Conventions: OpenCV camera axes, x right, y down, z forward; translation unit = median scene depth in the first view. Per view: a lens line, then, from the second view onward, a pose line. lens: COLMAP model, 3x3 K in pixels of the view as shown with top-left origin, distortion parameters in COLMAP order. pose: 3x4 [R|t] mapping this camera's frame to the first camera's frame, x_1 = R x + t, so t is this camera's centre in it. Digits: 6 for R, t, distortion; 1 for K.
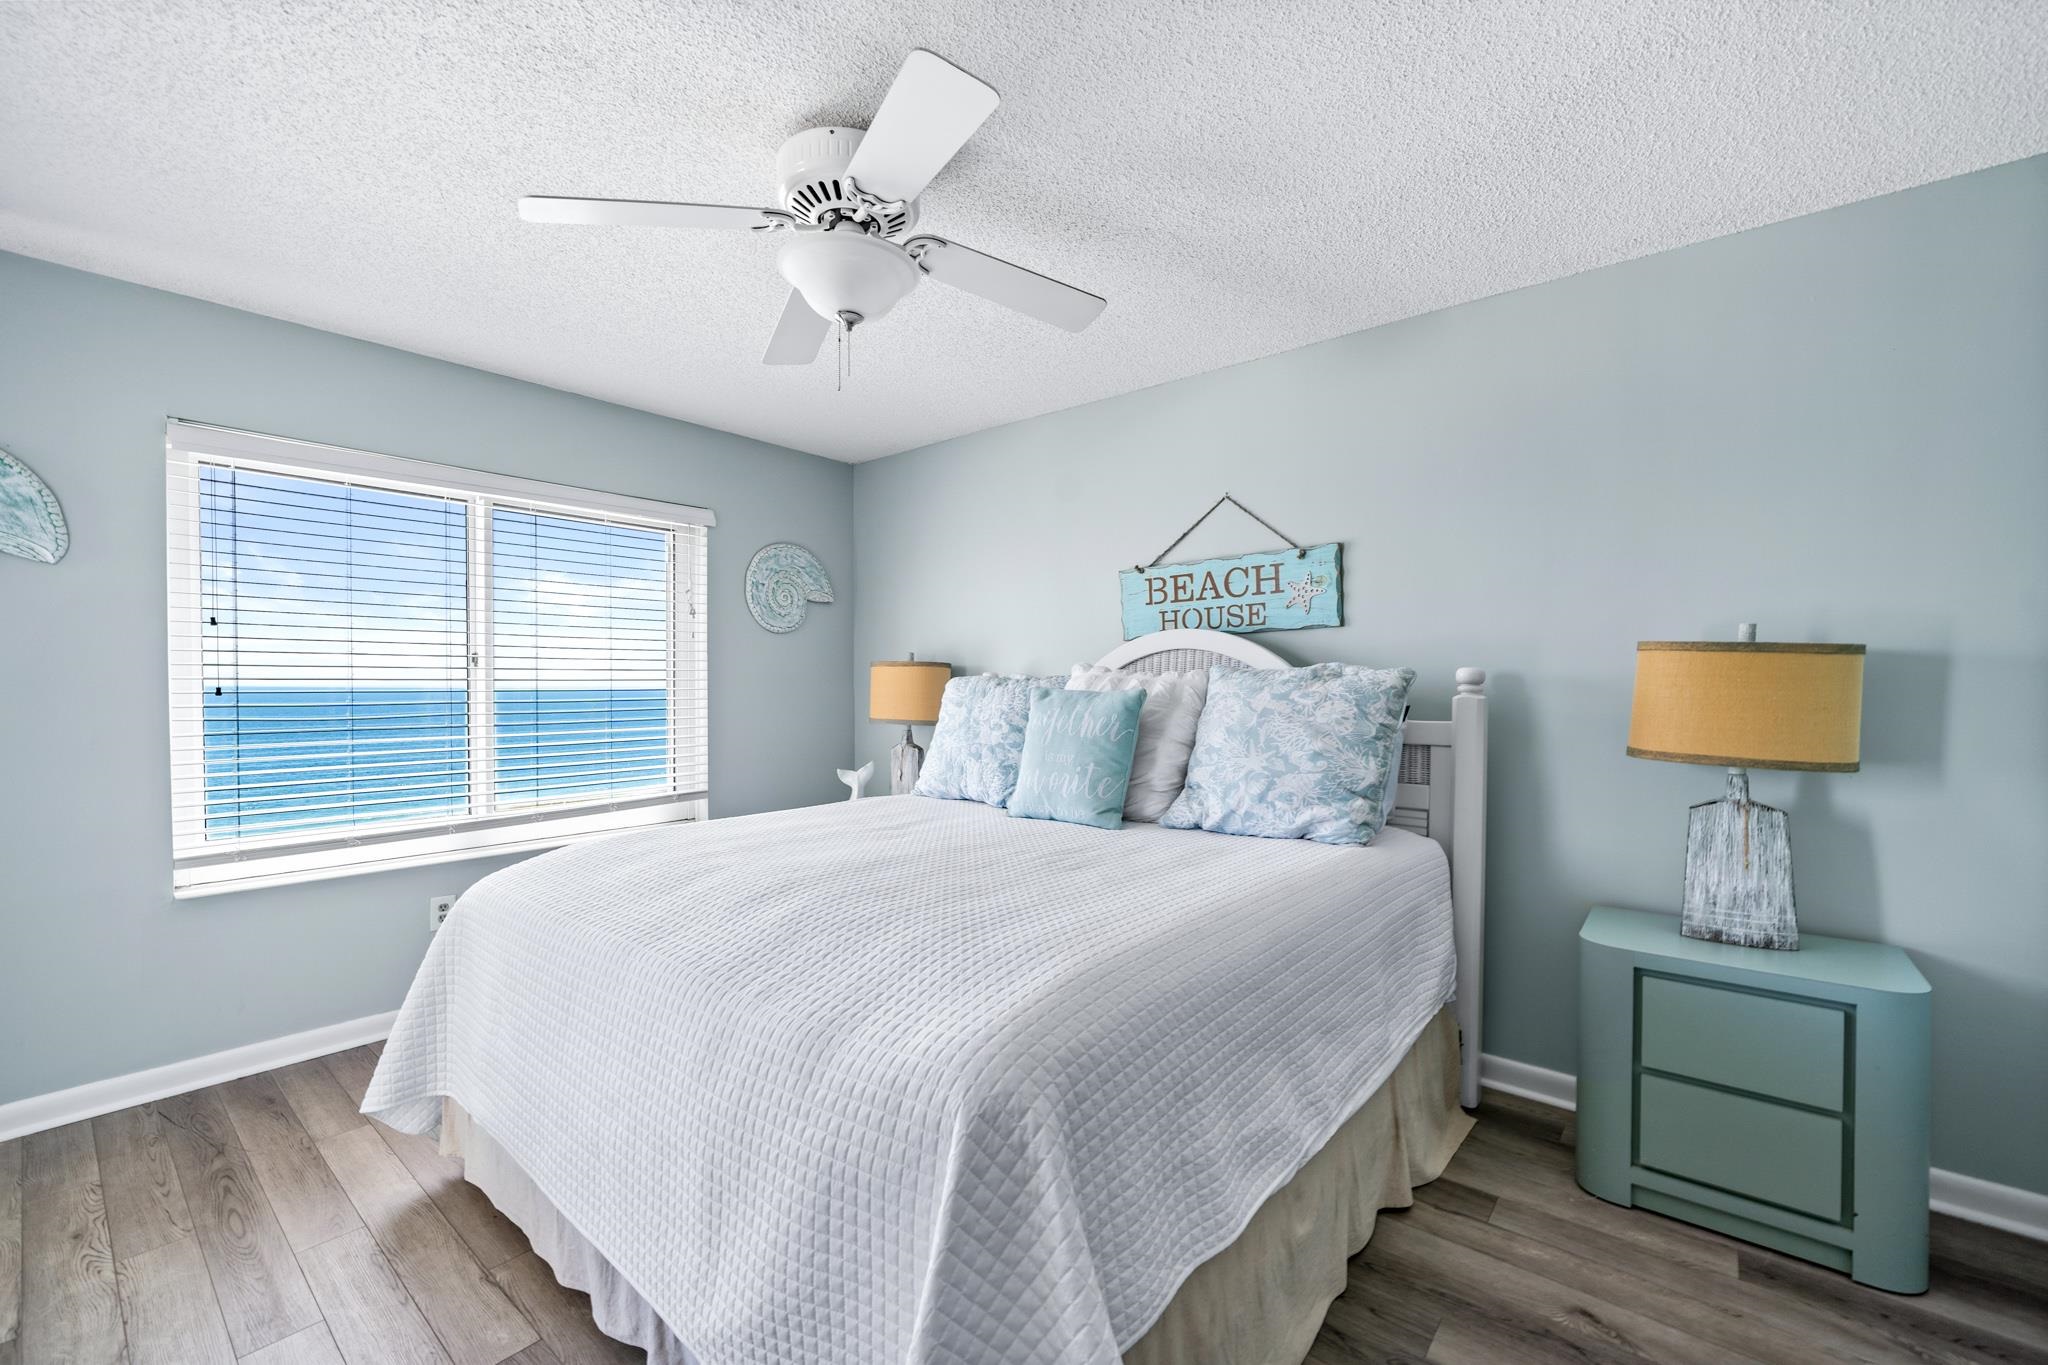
lens RADIAL K [[827.8, 0, 1018.2], [0, 827.8, 683.4], [0, 0, 1]] dist [-0.002342, 0.000017]
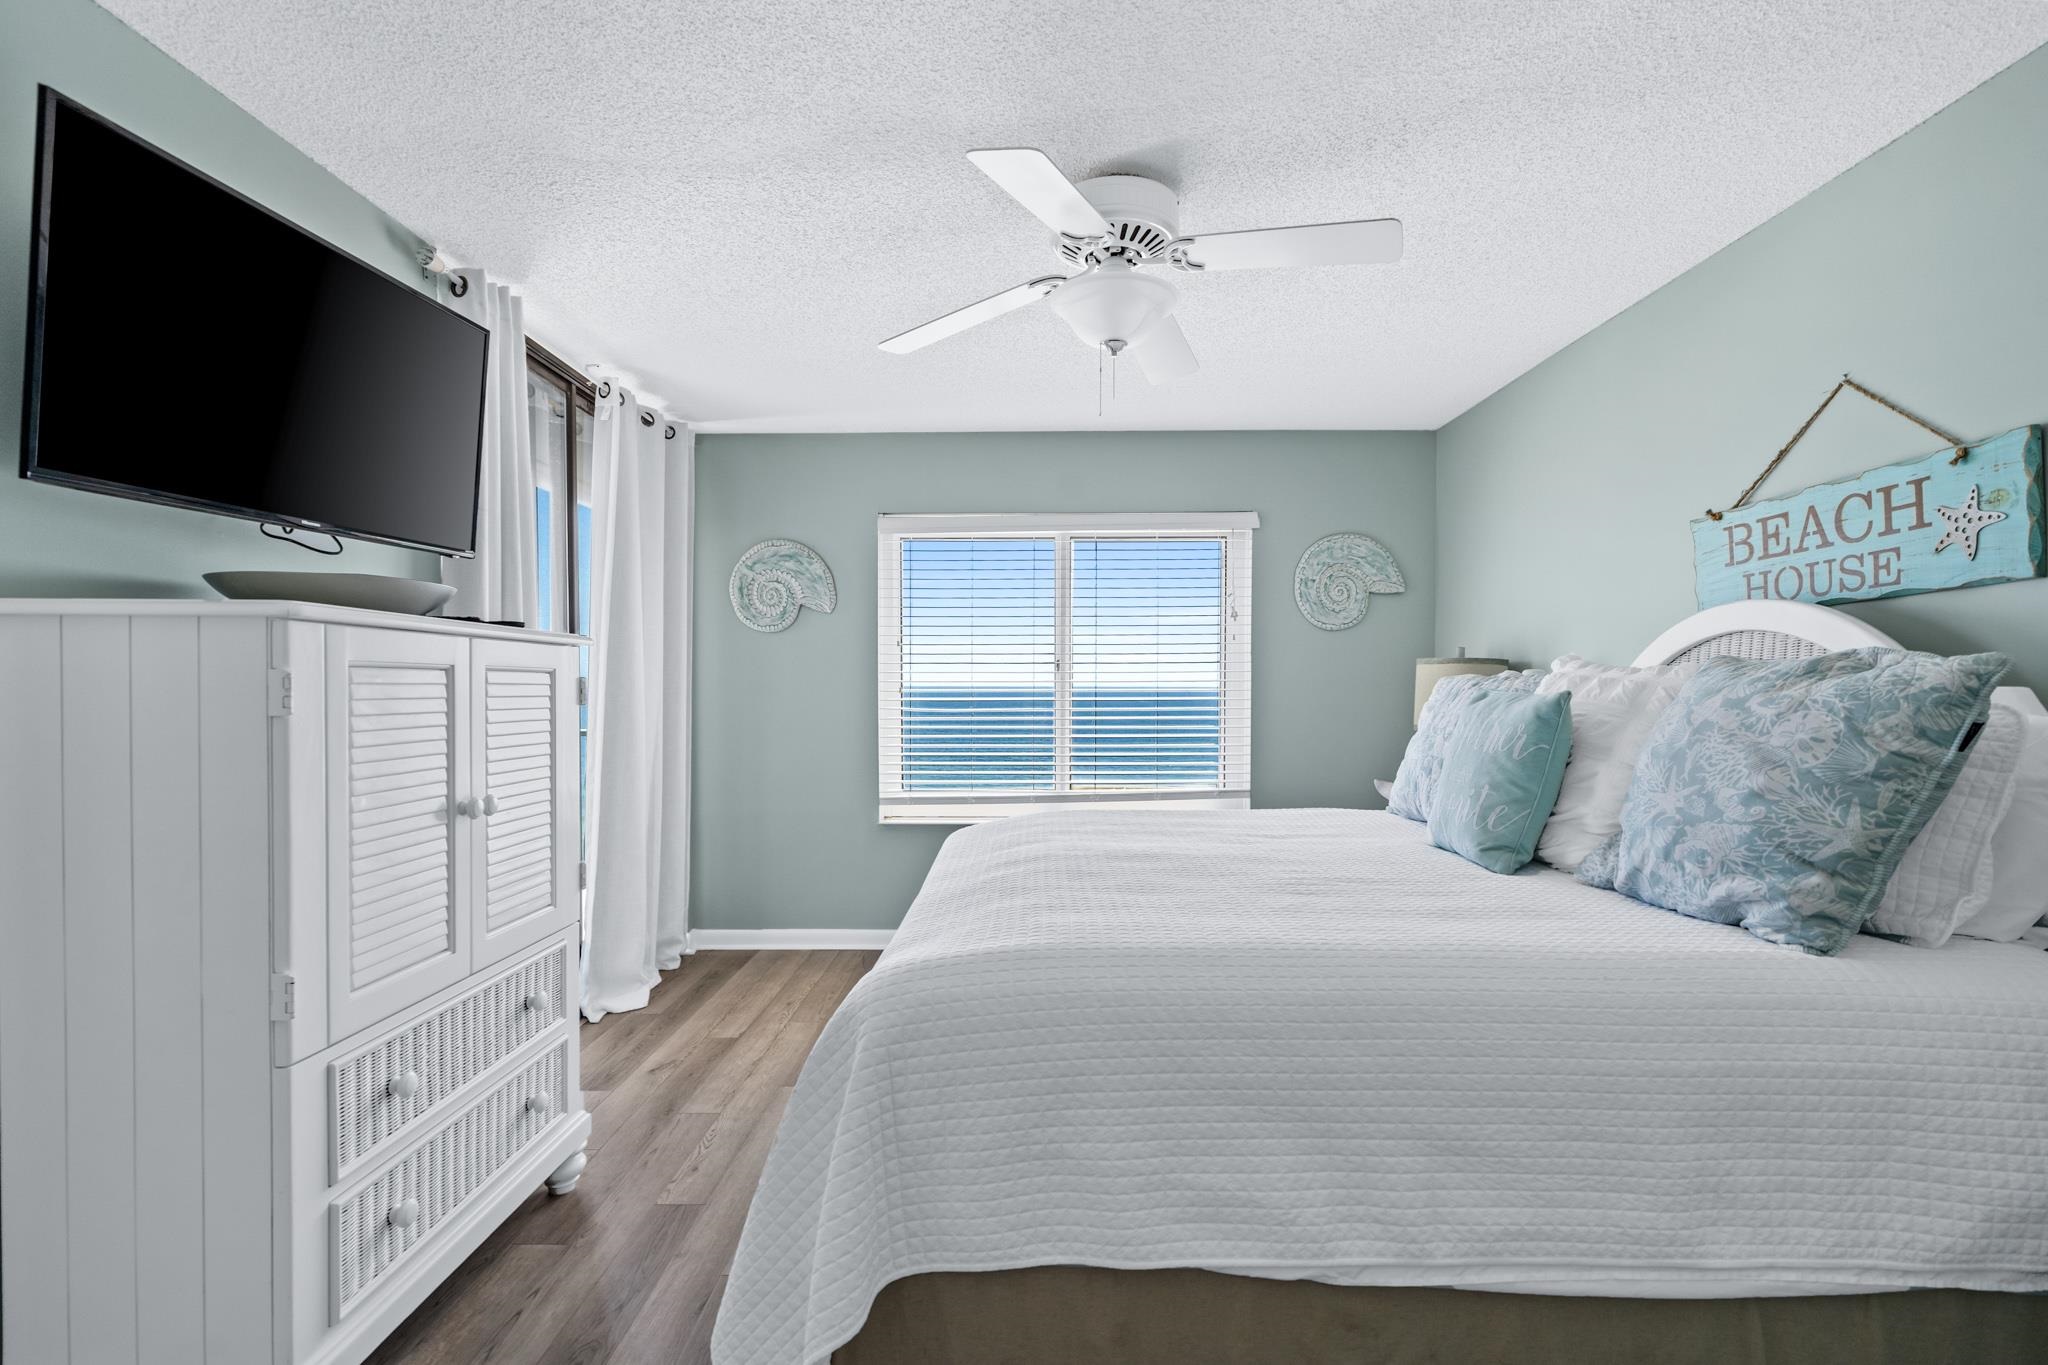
lens RADIAL K [[921.9, 0, 1029.3], [0, 921.9, 684.7], [0, 0, 1]] dist [-0.000383, -0.000173]
pose [[0.635395, -0.001551, -0.772186, 0.410292], [0.001753, 0.999998, -0.000566, 0.000707], [0.772186, -0.000994, 0.635396, 0.095414]]
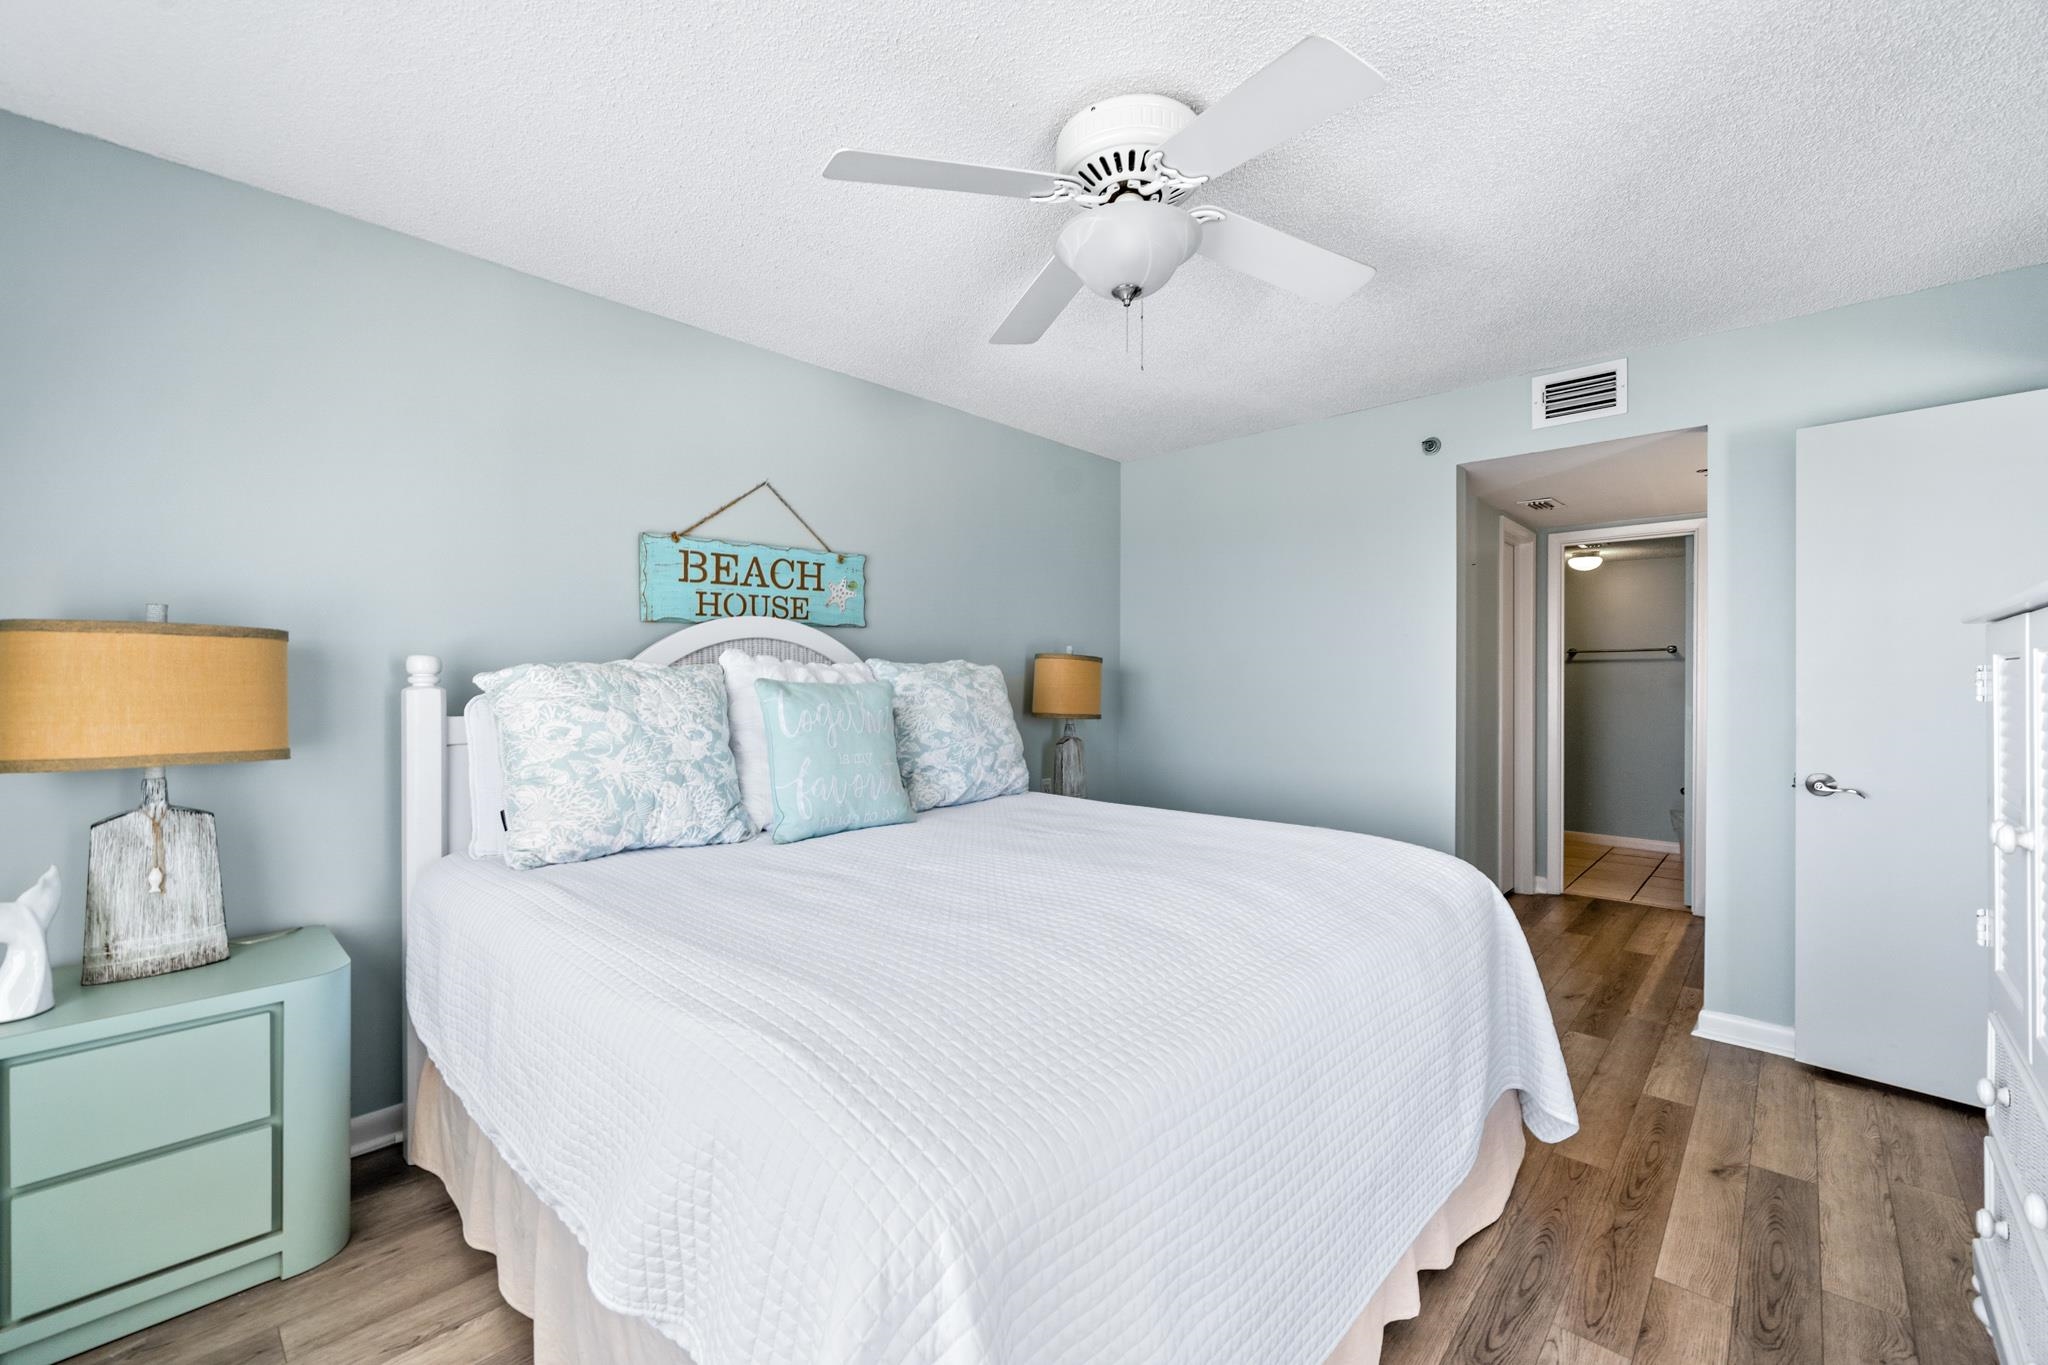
lens RADIAL K [[827.8, 0, 1018.2], [0, 827.8, 683.4], [0, 0, 1]] dist [-0.002342, 0.000017]
pose [[0.070015, -0.006389, 0.997526, -0.719157], [-0.003162, 0.999973, 0.006626, 0.001845], [-0.997541, -0.003618, 0.069992, 0.660289]]
